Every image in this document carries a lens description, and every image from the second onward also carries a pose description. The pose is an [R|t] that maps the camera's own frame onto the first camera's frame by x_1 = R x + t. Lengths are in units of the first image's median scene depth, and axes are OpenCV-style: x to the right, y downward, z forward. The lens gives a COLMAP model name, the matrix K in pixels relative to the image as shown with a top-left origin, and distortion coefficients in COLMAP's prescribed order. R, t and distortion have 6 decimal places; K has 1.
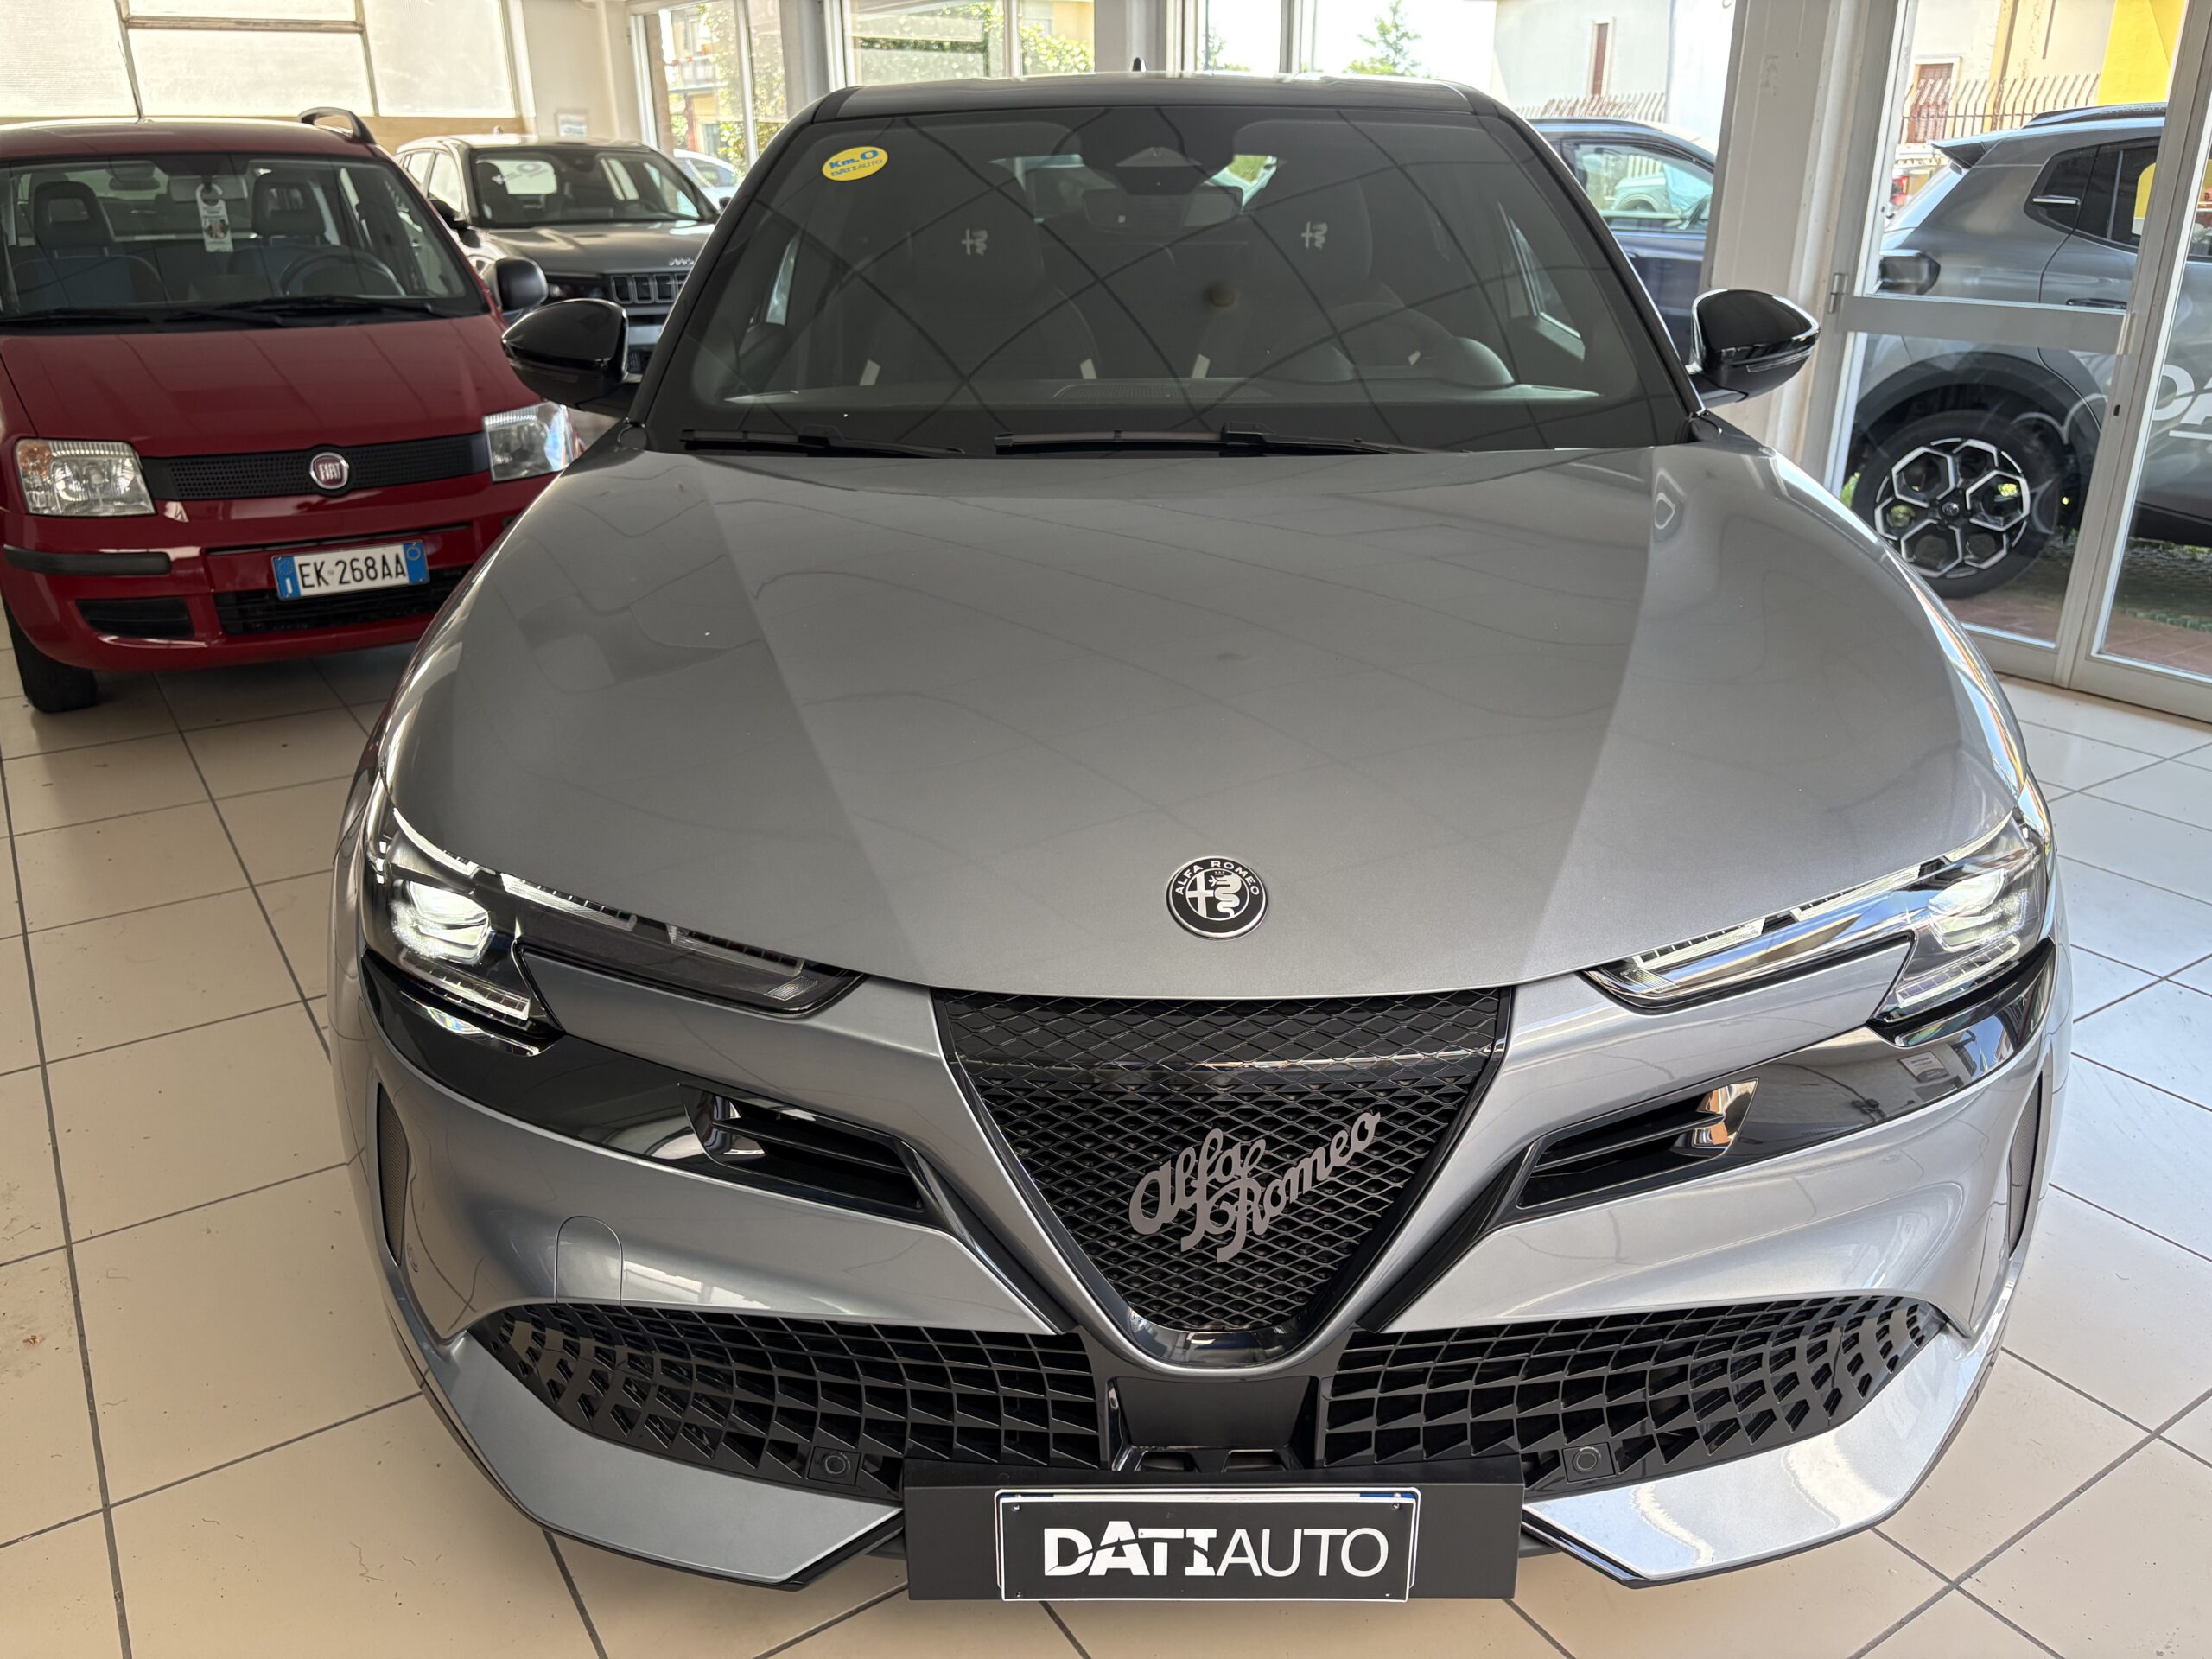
lens RADIAL K [[1673.6, 0, 1102.5], [0, 1673.6, 831.1], [0, 0, 1]] dist [0.022837, -0.000585]
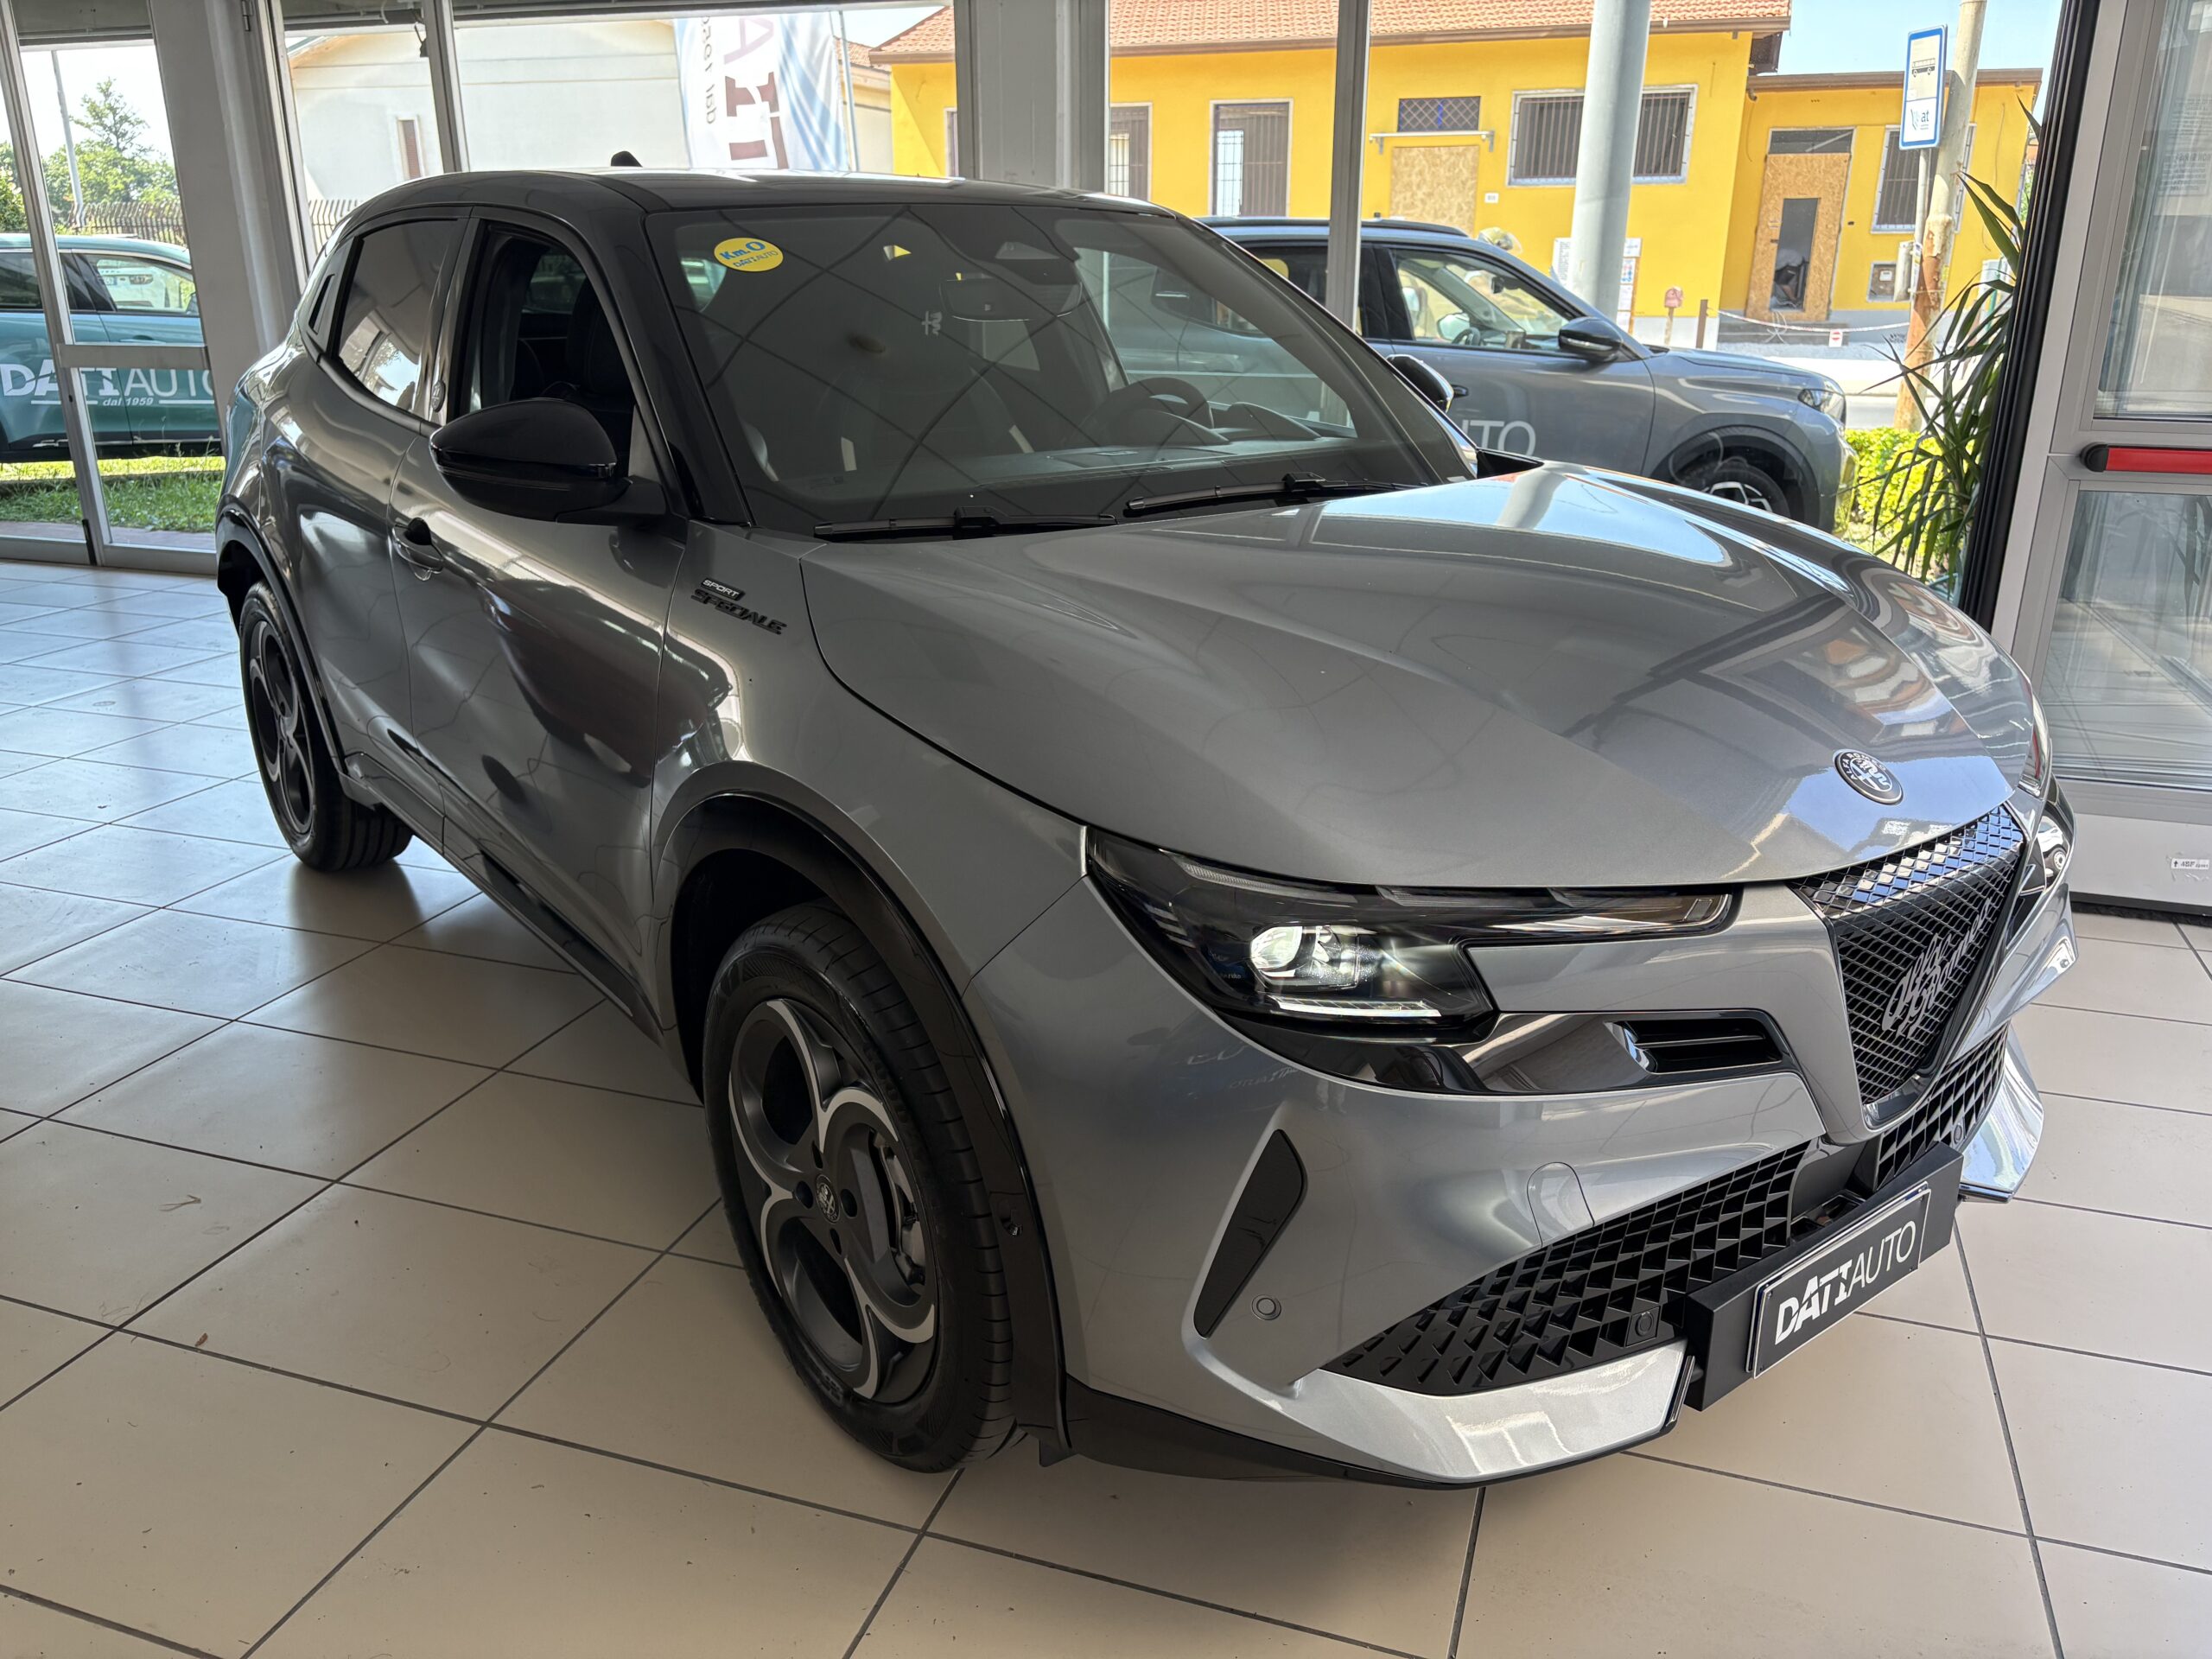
lens RADIAL K [[1673.6, 0, 1098.7], [0, 1673.6, 827.6], [0, 0, 1]] dist [0.022837, -0.000585]
pose [[0.788976, -0.192763, 0.583403, -0.644000], [0.223758, 0.974452, 0.019367, -0.045505], [-0.572232, 0.115261, 0.811952, 0.124752]]
